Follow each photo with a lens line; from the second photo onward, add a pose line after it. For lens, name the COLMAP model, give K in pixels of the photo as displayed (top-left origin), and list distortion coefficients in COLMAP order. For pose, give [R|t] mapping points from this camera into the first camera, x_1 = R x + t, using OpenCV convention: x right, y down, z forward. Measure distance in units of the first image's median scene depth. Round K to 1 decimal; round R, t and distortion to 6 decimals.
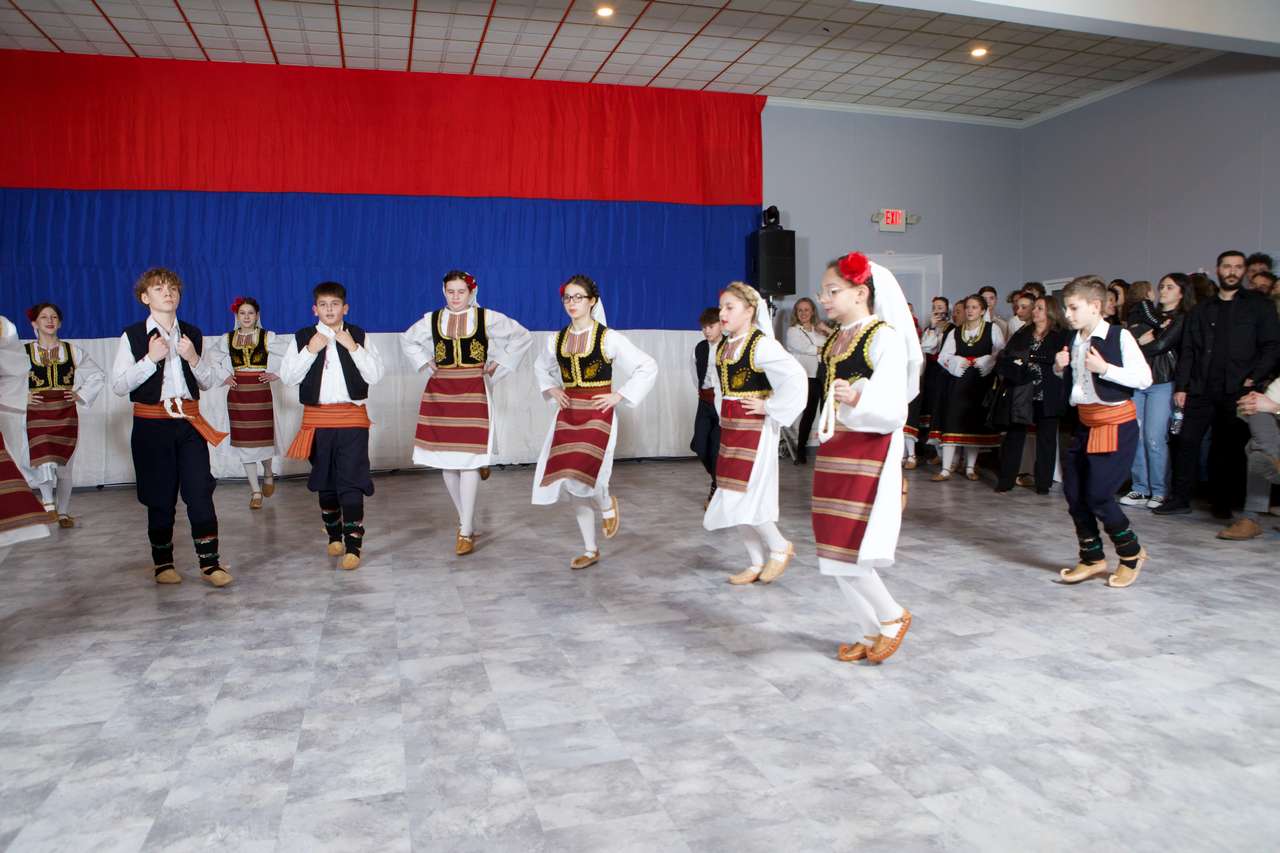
lens RADIAL K [[883.7, 0, 638.2], [0, 883.7, 428.2], [0, 0, 1]] dist [-0.104473, 0.073965]
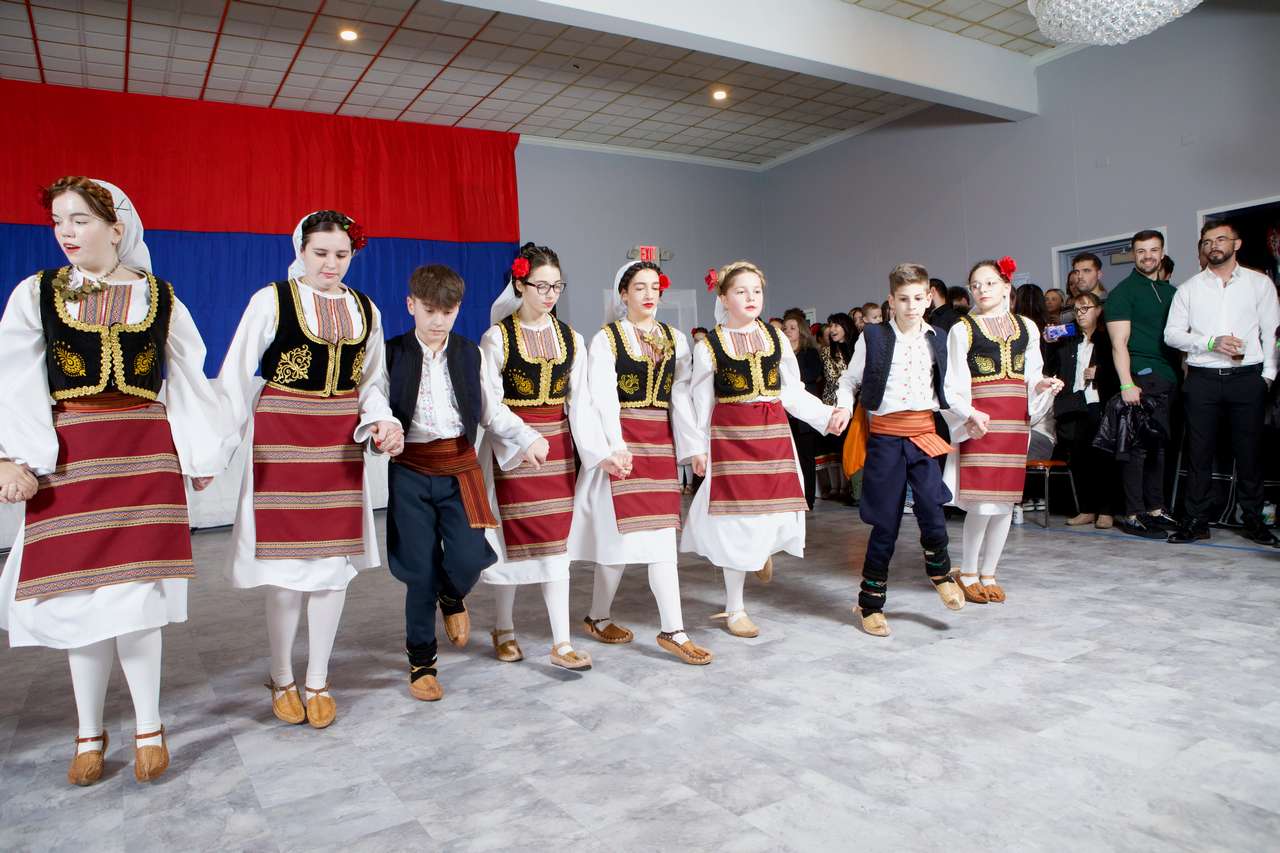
lens RADIAL K [[876.0, 0, 638.9], [0, 876.0, 426.7], [0, 0, 1]] dist [-0.102902, 0.070247]
pose [[0.962745, -0.047230, 0.266254, -0.002585], [0.062937, 0.996725, -0.050768, 0.040934], [-0.262984, 0.065634, 0.962565, 0.087635]]
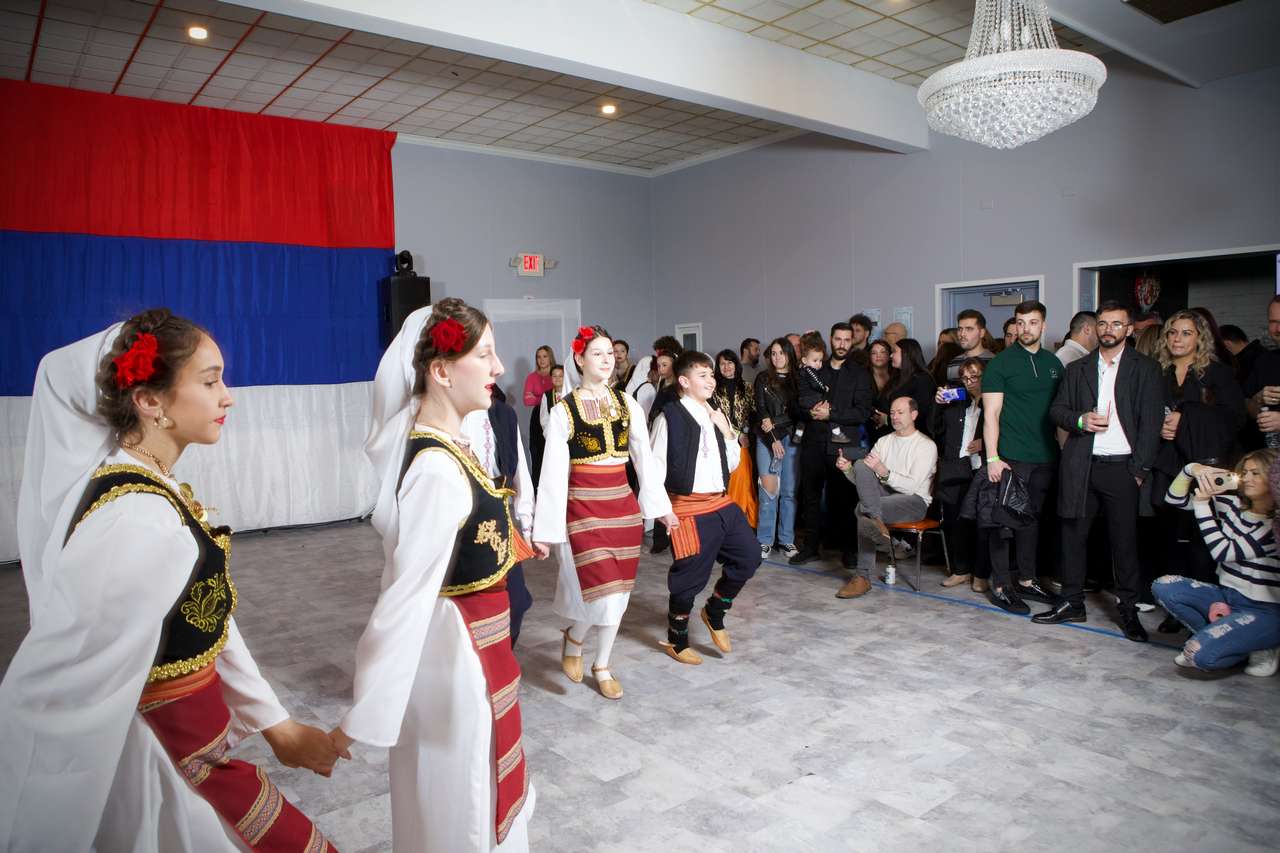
lens RADIAL K [[872.6, 0, 637.3], [0, 872.6, 429.1], [0, 0, 1]] dist [-0.104605, 0.070944]
pose [[0.924909, -0.039448, 0.378137, 0.080222], [0.043116, 0.999069, -0.001235, -0.154298], [-0.377736, 0.017446, 0.925749, 0.153752]]
